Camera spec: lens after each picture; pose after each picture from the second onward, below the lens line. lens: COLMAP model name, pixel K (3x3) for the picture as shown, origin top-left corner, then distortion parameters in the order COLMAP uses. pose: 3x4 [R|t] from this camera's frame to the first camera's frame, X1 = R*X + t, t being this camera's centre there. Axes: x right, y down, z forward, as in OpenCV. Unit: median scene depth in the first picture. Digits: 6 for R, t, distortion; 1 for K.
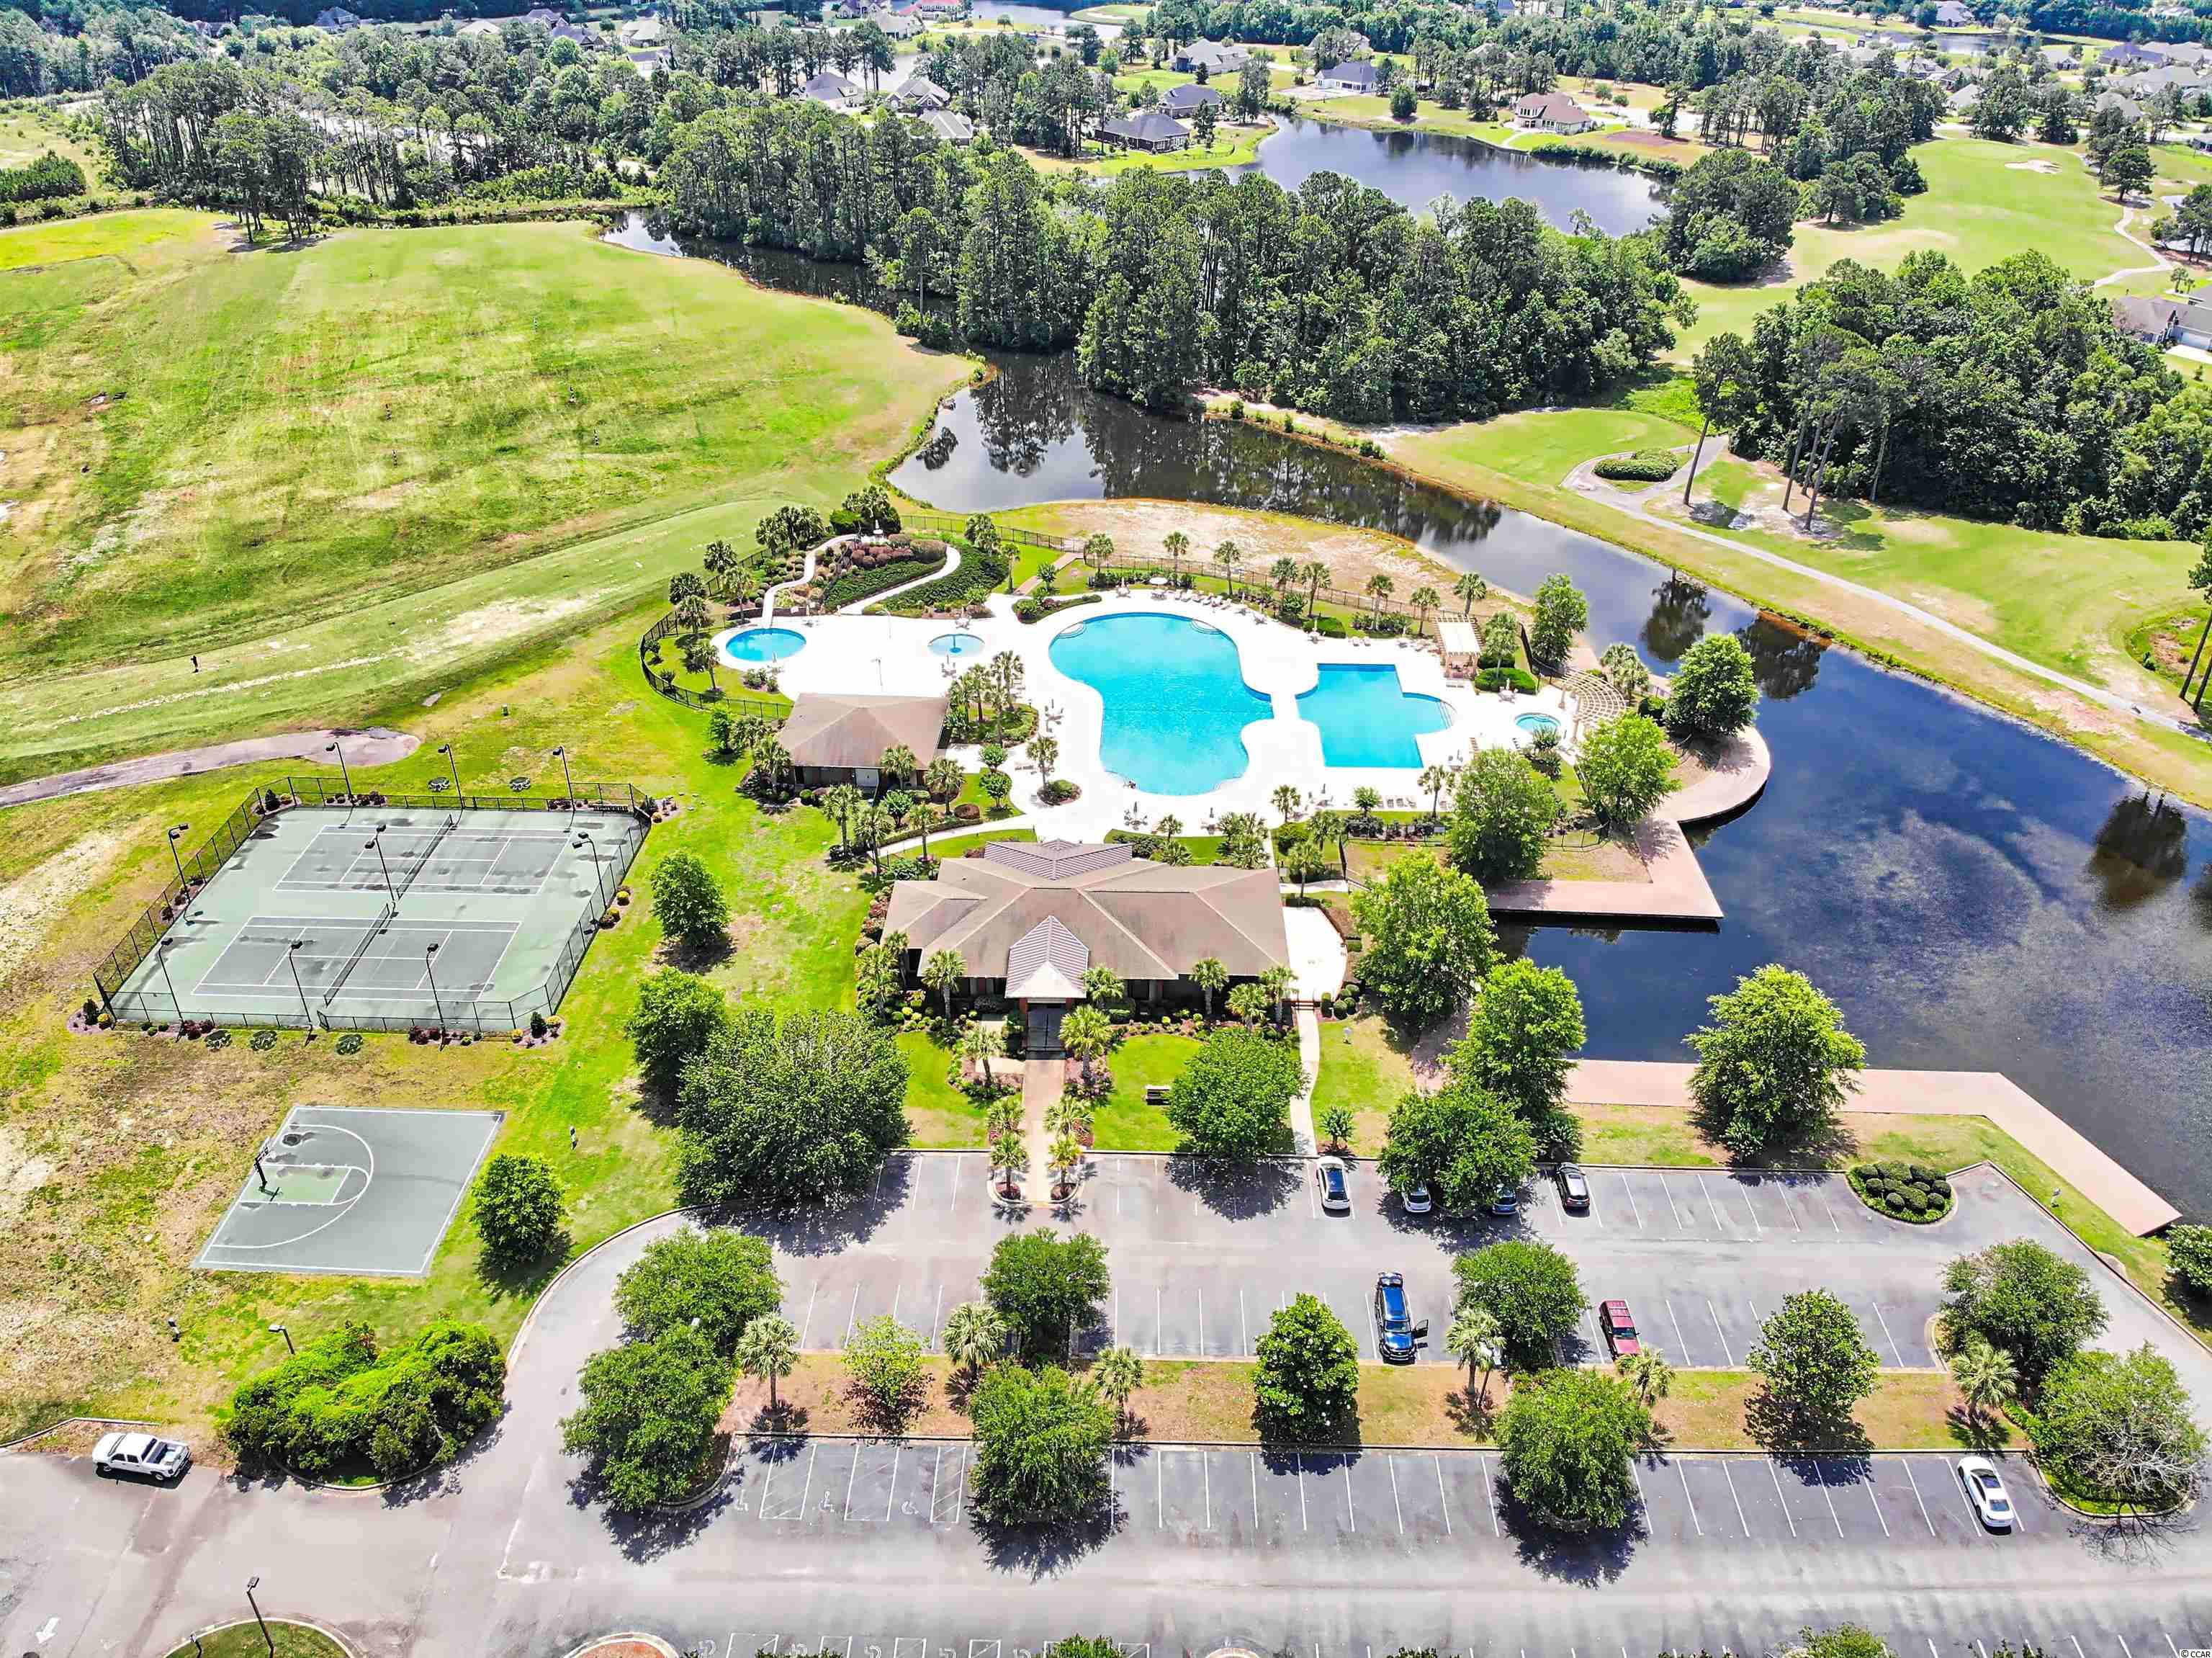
lens RADIAL K [[1570.3, 0, 1116.2], [0, 1570.3, 826.5], [0, 0, 1]] dist [0.106986, -0.233313]
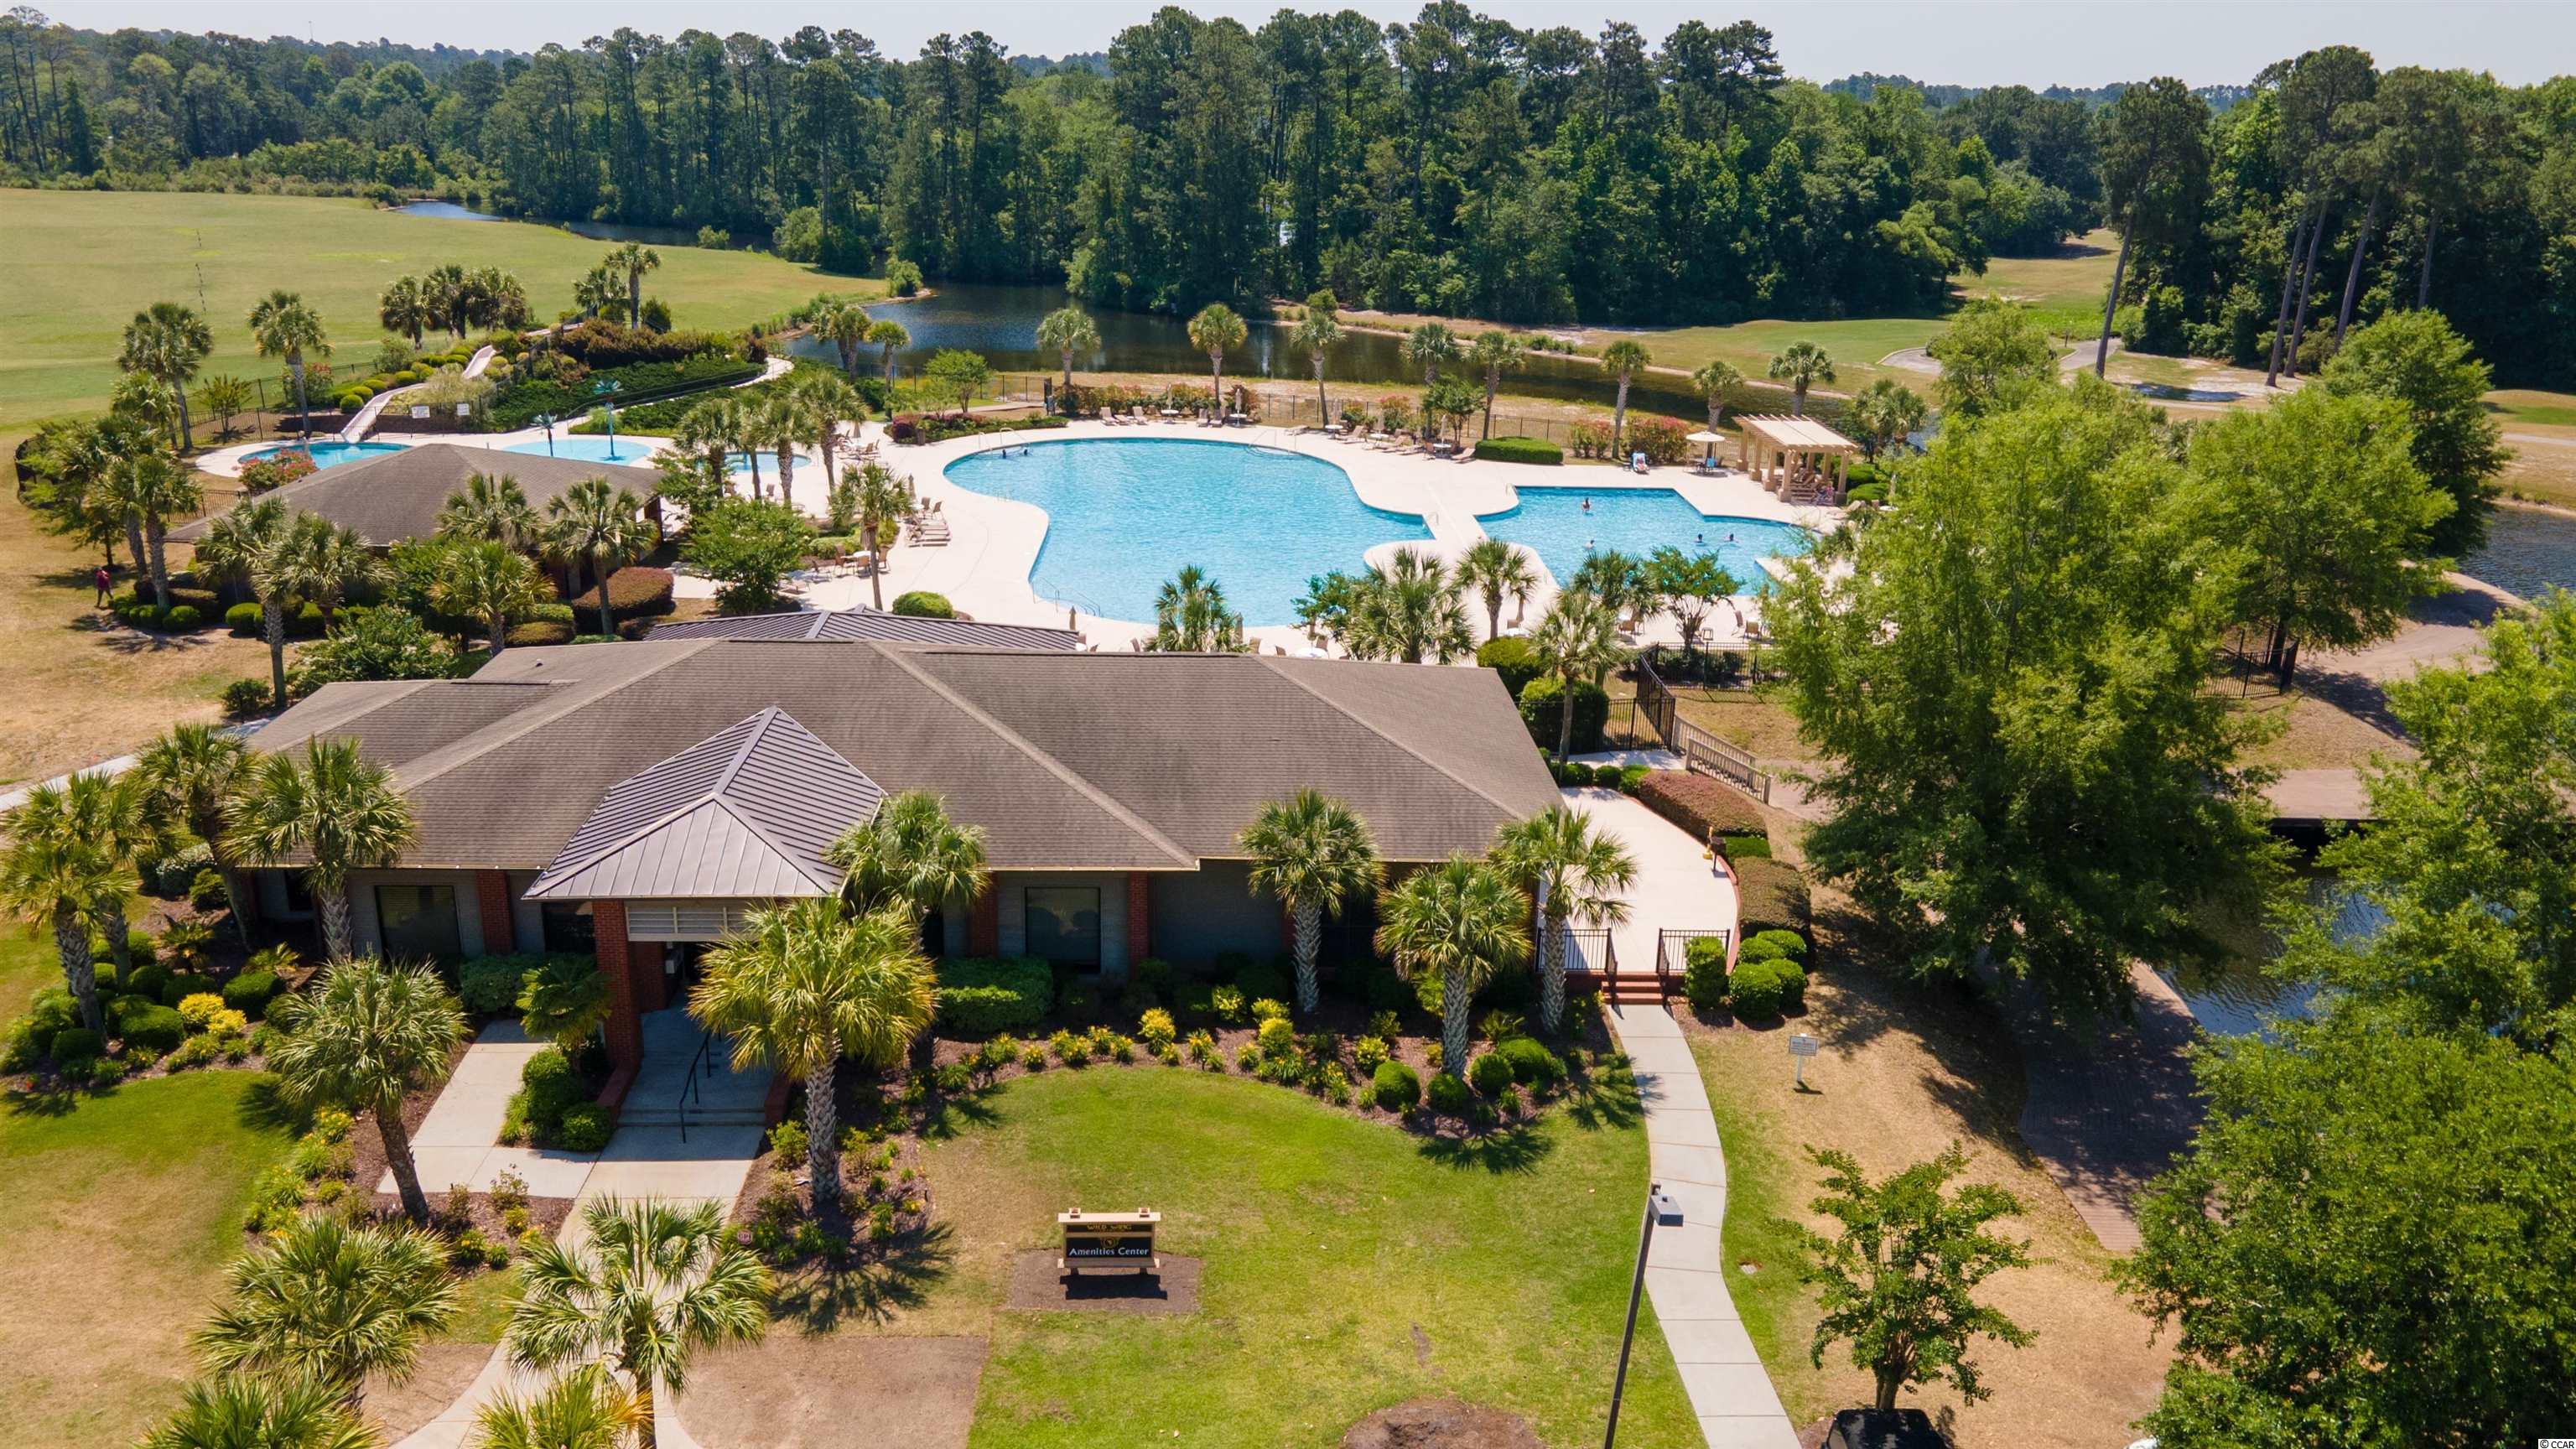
lens RADIAL K [[1948.1, 0, 1282.1], [0, 1948.1, 725.6], [0, 0, 1]] dist [0.000683, 0.072210]
pose [[0.998269, -0.003770, 0.058696, 0.022176], [0.017814, 0.970451, -0.240641, 0.102039], [-0.056054, 0.241270, 0.968838, 0.428000]]
